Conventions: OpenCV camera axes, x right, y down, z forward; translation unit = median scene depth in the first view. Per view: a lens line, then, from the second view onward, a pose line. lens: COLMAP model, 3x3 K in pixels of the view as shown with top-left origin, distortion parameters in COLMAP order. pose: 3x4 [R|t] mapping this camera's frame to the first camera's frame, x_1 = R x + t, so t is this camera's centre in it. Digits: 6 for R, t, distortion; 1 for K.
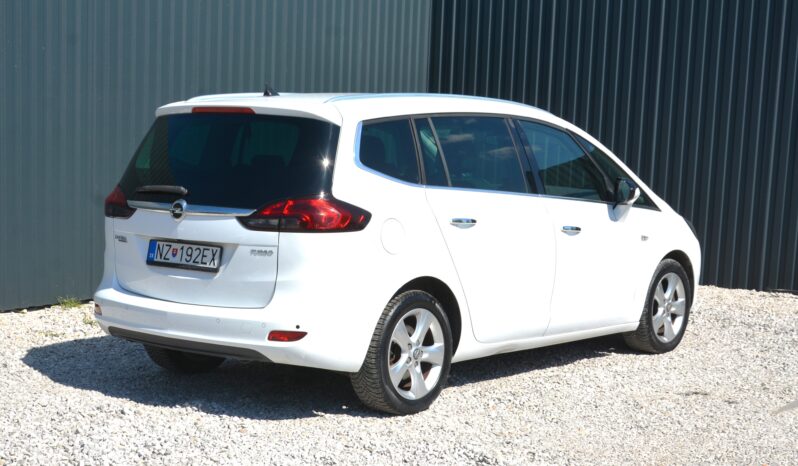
lens RADIAL K [[1455.3, 0, 399.2], [0, 1455.3, 234.1], [0, 0, 1]] dist [-0.055360, 0.000000]
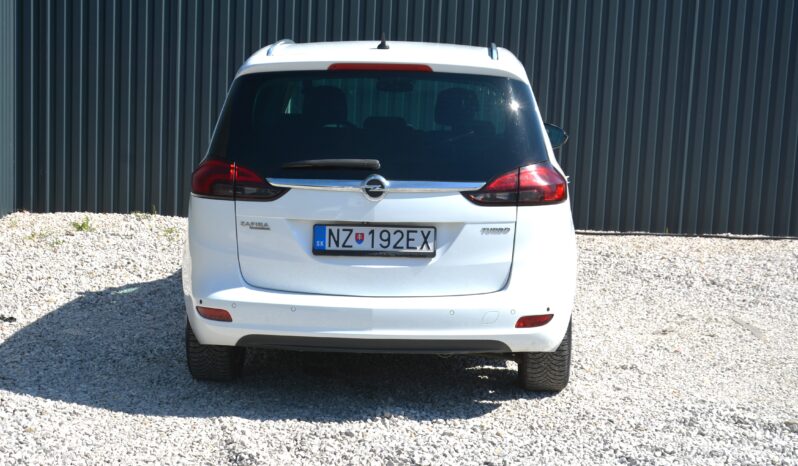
lens RADIAL K [[1475.9, 0, 398.9], [0, 1475.9, 232.4], [0, 0, 1]] dist [-0.018938, 0.000000]
pose [[0.796495, -0.077377, 0.599674, -0.658115], [0.045179, 0.996621, 0.068589, -0.048793], [-0.602955, -0.027538, 0.797300, 0.309934]]
